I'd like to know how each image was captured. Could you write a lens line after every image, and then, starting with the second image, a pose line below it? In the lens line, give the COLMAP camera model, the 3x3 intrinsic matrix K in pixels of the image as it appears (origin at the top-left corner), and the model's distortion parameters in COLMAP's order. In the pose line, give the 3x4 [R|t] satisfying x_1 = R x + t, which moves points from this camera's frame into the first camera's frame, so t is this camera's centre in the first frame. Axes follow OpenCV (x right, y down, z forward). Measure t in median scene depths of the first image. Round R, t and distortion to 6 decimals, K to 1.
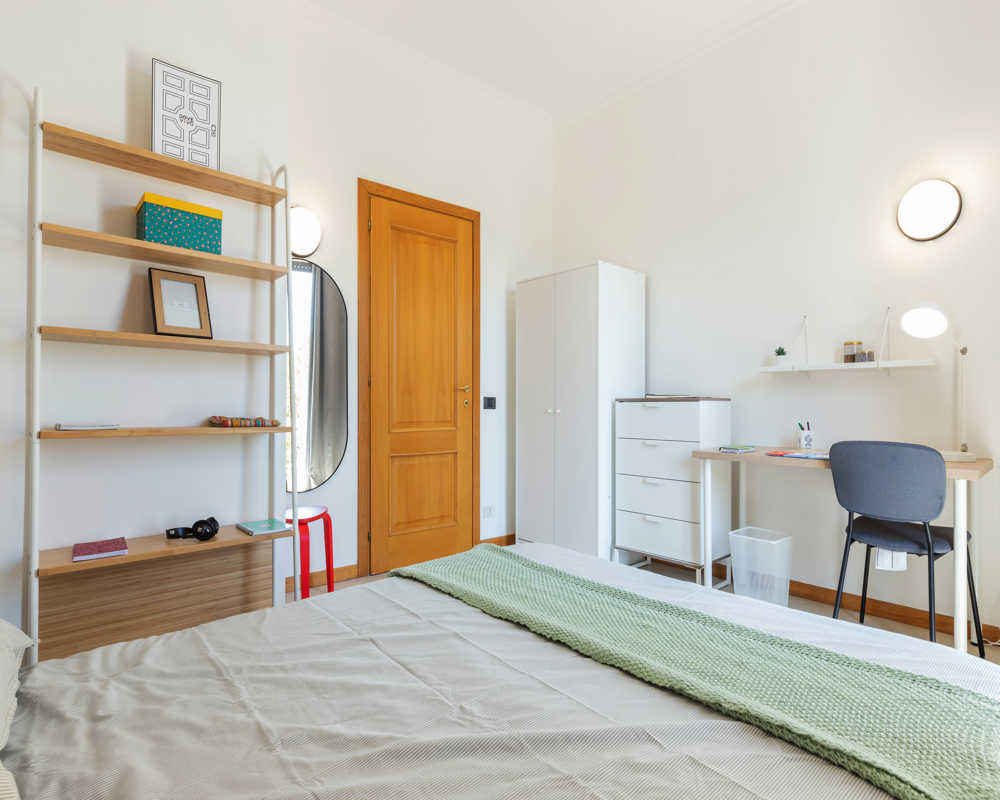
lens RADIAL K [[525.6, 0, 502.9], [0, 525.6, 407.4], [0, 0, 1]] dist [-0.002771, -0.000287]
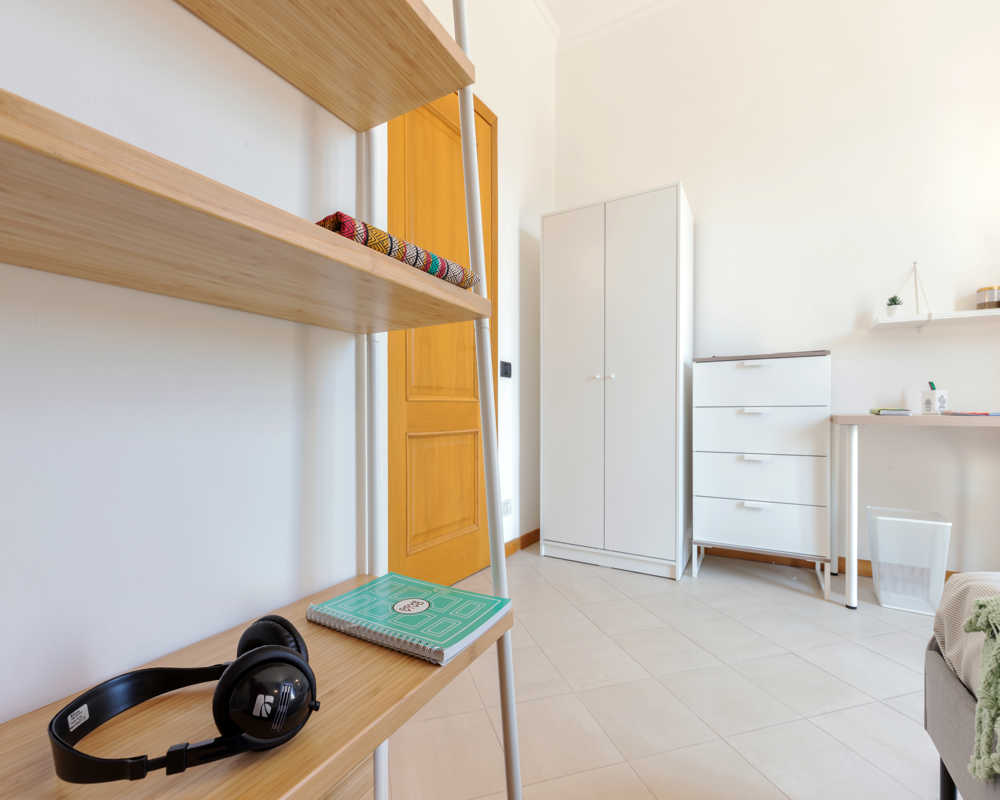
lens RADIAL K [[450.4, 0, 479.4], [0, 450.4, 416.5], [0, 0, 1]] dist [0.001575, -0.000657]
pose [[0.960863, -0.006658, 0.276943, -0.274284], [0.004319, 0.999950, 0.009053, 0.060981], [-0.276990, -0.007503, 0.960844, 0.408851]]
